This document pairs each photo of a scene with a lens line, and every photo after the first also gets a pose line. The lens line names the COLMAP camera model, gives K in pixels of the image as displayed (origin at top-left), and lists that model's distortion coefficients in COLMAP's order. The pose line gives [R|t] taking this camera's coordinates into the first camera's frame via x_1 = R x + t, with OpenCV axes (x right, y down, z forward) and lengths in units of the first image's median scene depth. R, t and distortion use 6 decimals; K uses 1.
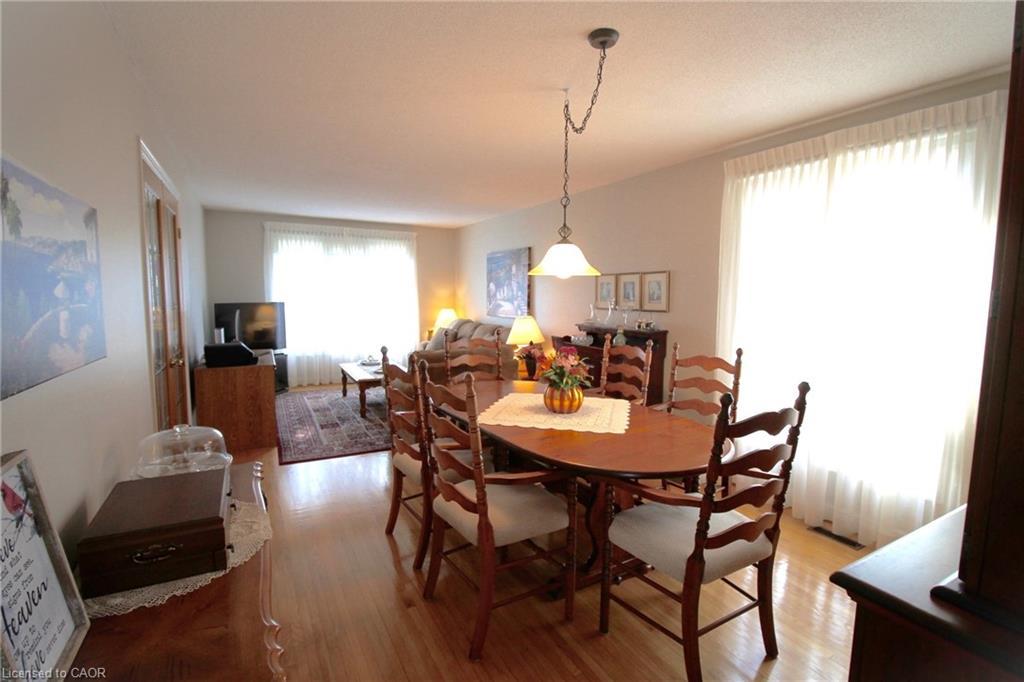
lens RADIAL K [[493.3, 0, 516.0], [0, 493.3, 340.7], [0, 0, 1]] dist [-0.011704, -0.002385]
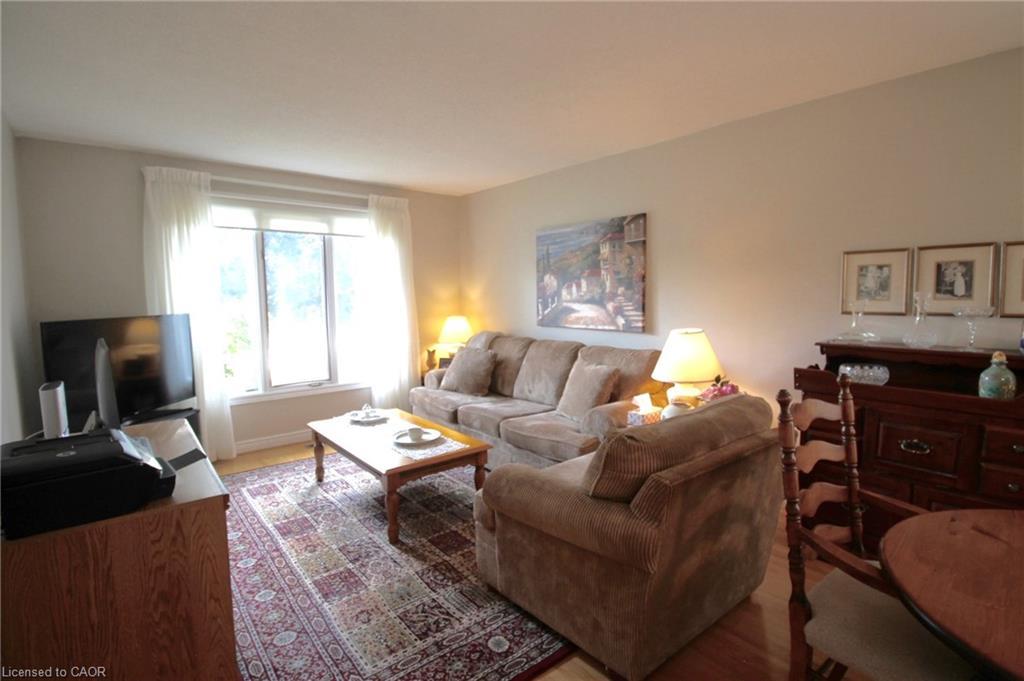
lens RADIAL K [[493.3, 0, 512.1], [0, 493.3, 337.6], [0, 0, 1]] dist [-0.011704, -0.002385]
pose [[0.979247, -0.039580, 0.198767, -0.239947], [0.040763, 0.999167, -0.001861, -0.039511], [-0.198528, 0.009925, 0.980045, 0.410179]]
